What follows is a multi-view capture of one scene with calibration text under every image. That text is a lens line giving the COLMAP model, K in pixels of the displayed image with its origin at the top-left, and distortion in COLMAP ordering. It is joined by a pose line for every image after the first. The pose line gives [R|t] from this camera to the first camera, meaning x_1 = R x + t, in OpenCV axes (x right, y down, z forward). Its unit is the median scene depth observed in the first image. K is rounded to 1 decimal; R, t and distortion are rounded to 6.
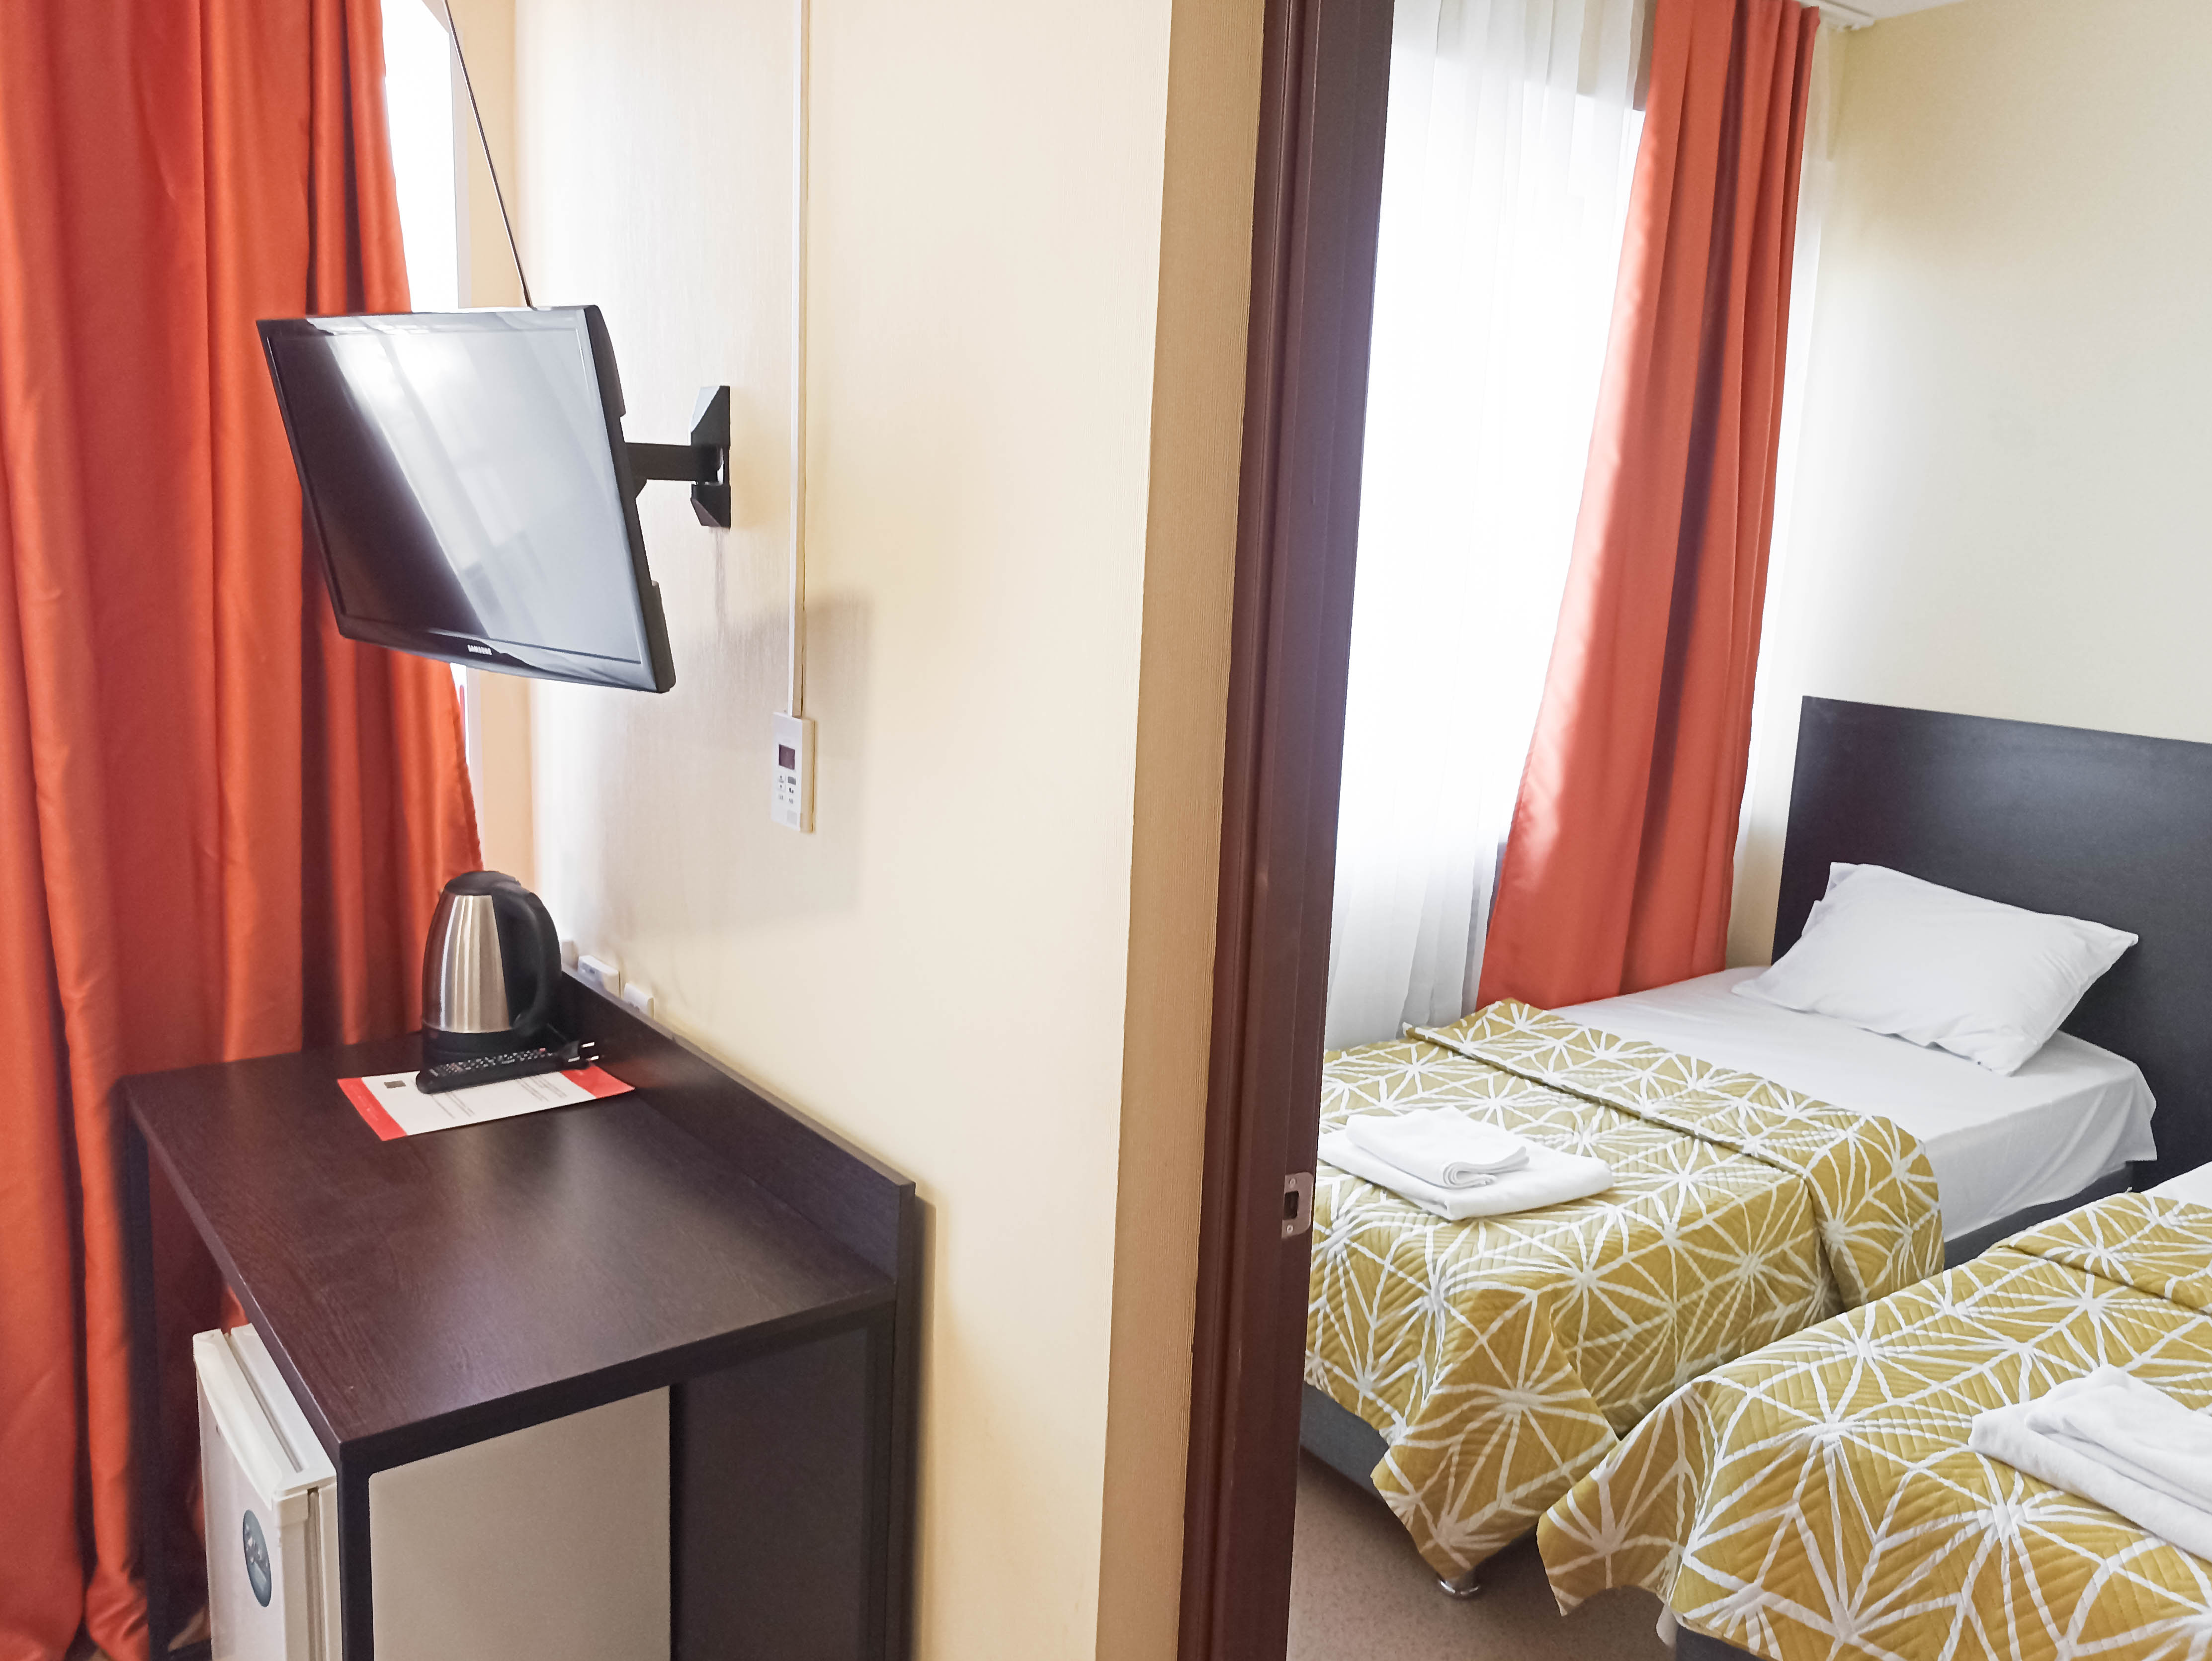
lens RADIAL K [[1693.8, 0, 1124.6], [0, 1693.8, 832.0], [0, 0, 1]] dist [0.027847, -0.016422]
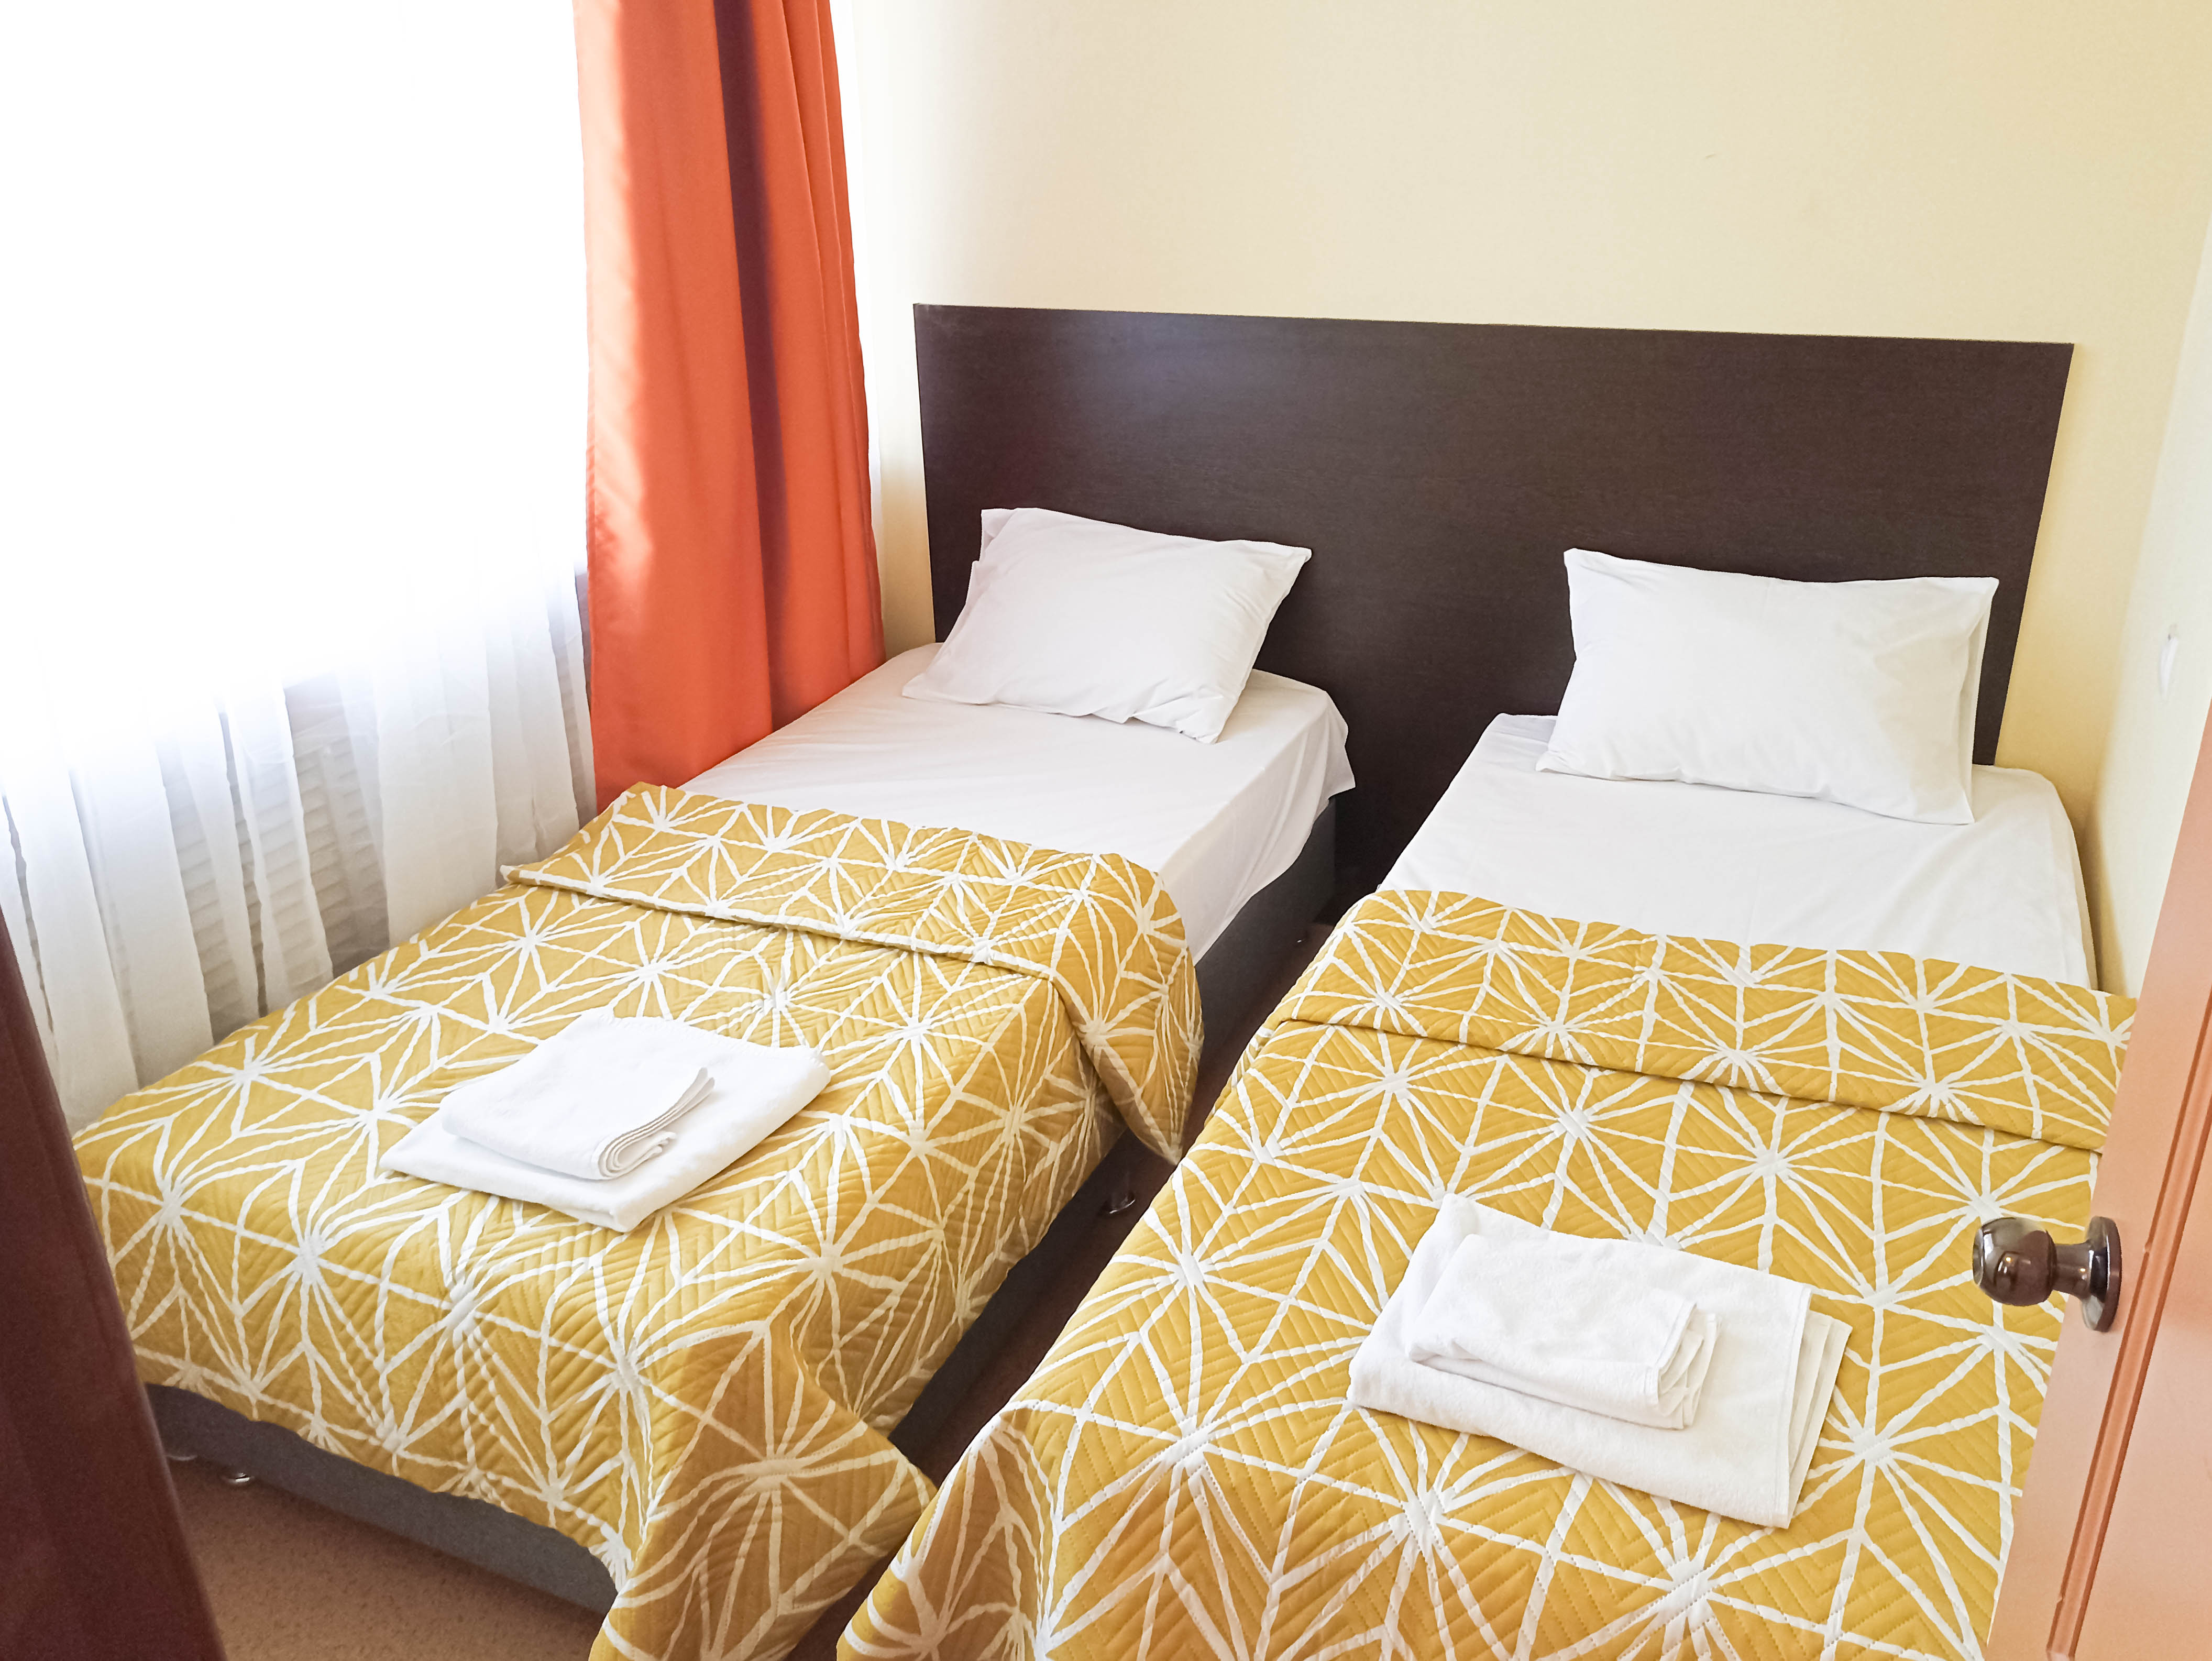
lens RADIAL K [[1693.7, 0, 1094.7], [0, 1693.7, 811.5], [0, 0, 1]] dist [0.027847, -0.016422]
pose [[0.867672, -0.259204, 0.424215, 0.110420], [0.147362, 0.949067, 0.278490, -0.096543], [-0.474794, -0.179125, 0.861676, 0.349804]]
